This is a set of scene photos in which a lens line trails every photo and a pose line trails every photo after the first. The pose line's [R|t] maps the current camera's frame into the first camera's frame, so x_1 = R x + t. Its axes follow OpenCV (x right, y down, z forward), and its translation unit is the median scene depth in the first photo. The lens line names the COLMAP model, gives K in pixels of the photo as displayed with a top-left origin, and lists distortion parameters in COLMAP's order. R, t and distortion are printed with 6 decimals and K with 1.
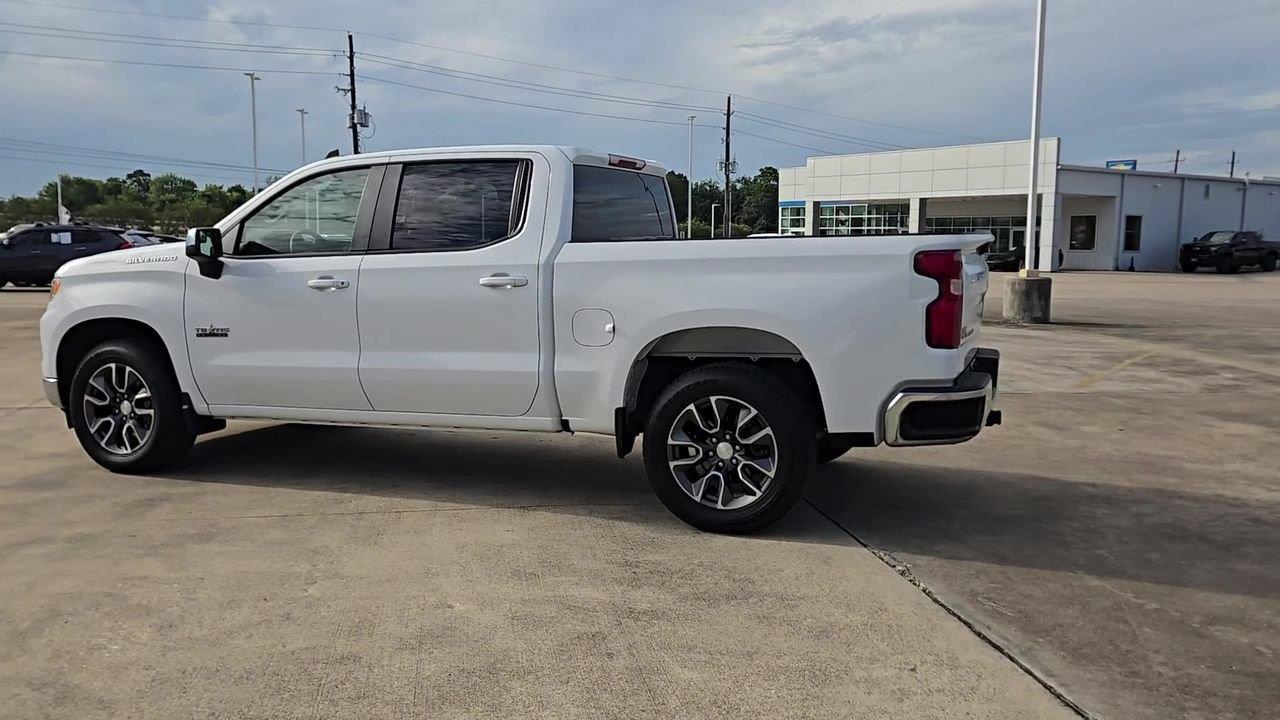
lens RADIAL K [[1066.8, 0, 637.0], [0, 1066.8, 353.0], [0, 0, 1]] dist [0.016956, -0.003059]
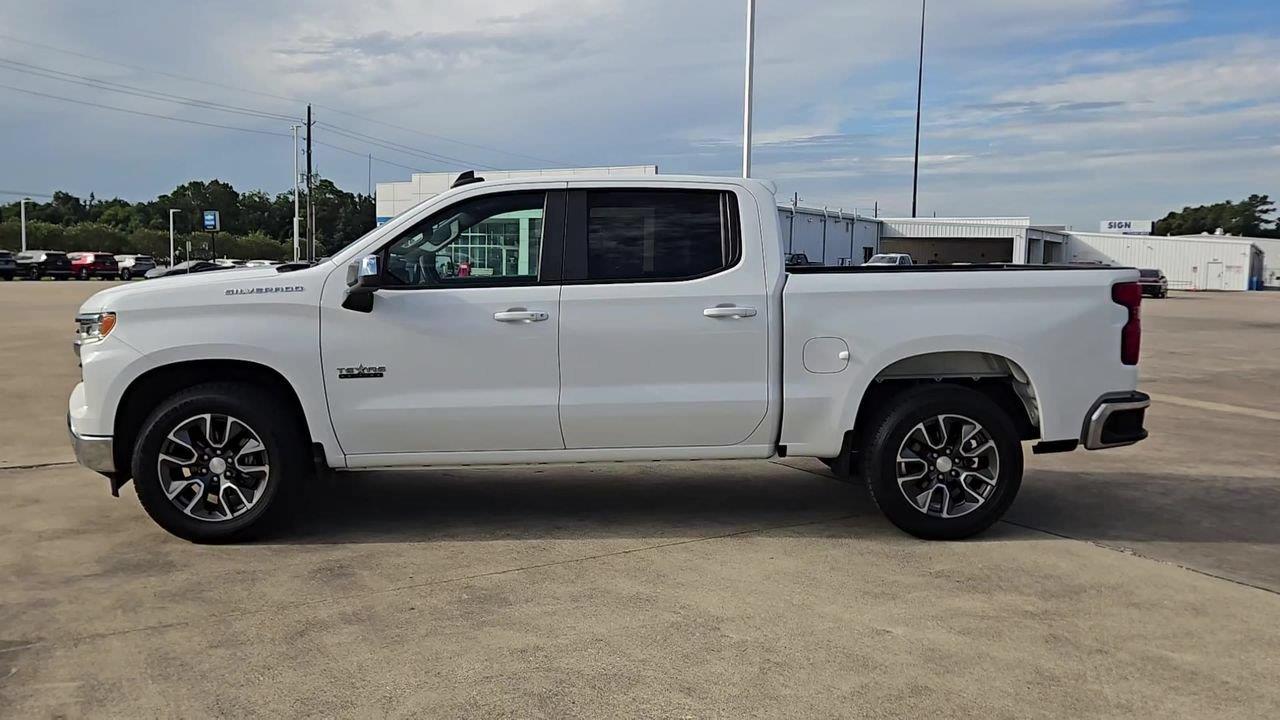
lens RADIAL K [[1066.8, 0, 646.7], [0, 1066.8, 355.5], [0, 0, 1]] dist [0.016956, -0.003059]
pose [[0.914382, -0.028913, 0.403818, -0.604879], [0.034009, 0.999407, -0.005450, -0.023224], [-0.403421, 0.018717, 0.914823, 0.111889]]
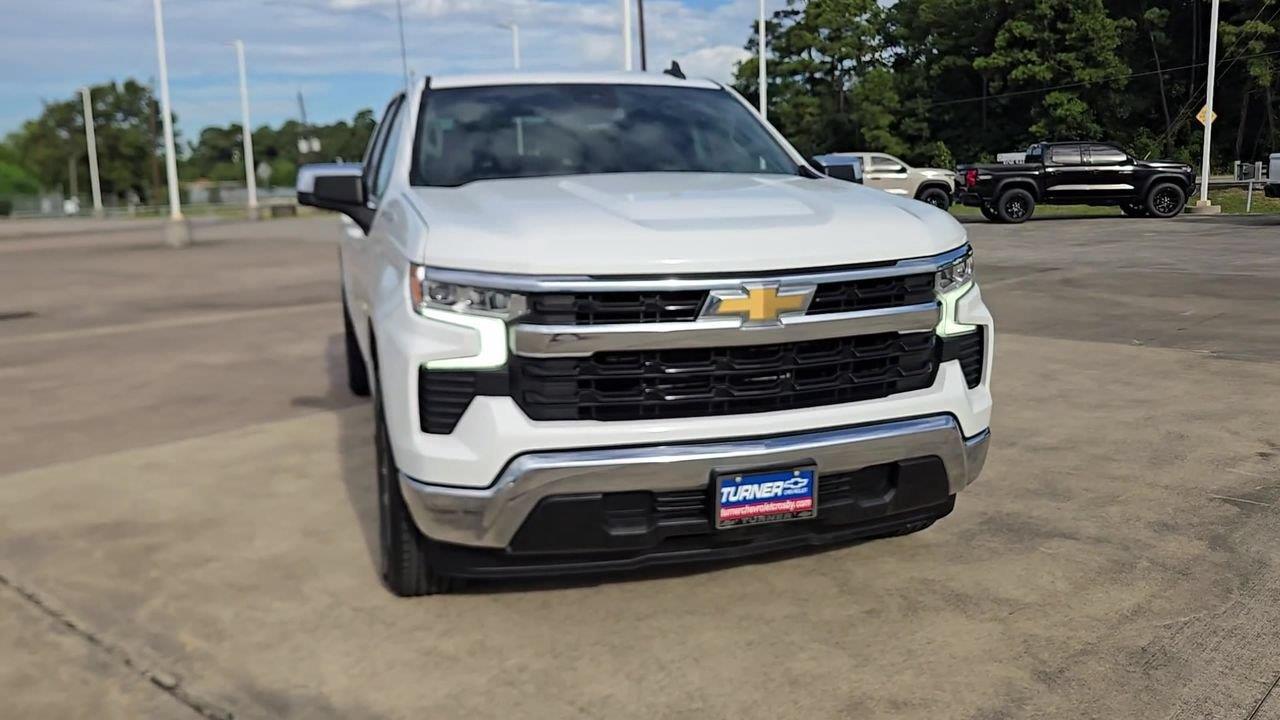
lens RADIAL K [[1066.8, 0, 644.8], [0, 1066.8, 351.2], [0, 0, 1]] dist [0.016956, -0.003059]
pose [[-0.605121, -0.115340, 0.787734, -1.070994], [0.109777, 0.967910, 0.226050, -0.190439], [-0.788528, 0.223263, -0.573042, 1.772634]]
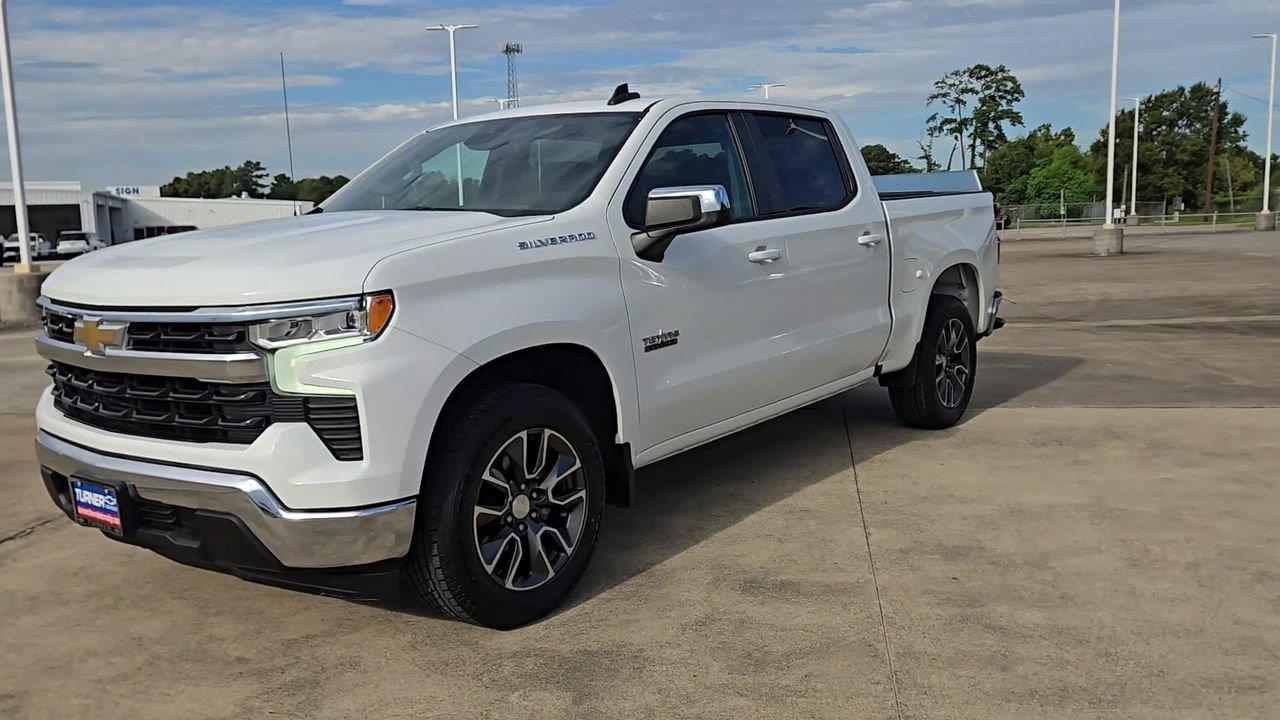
lens RADIAL K [[1066.8, 0, 635.2], [0, 1066.8, 357.6], [0, 0, 1]] dist [0.016956, -0.003059]
pose [[0.285080, -0.138881, 0.948389, -1.174002], [0.134280, 0.985476, 0.103949, -0.091615], [-0.949051, 0.097716, 0.299589, 0.916568]]
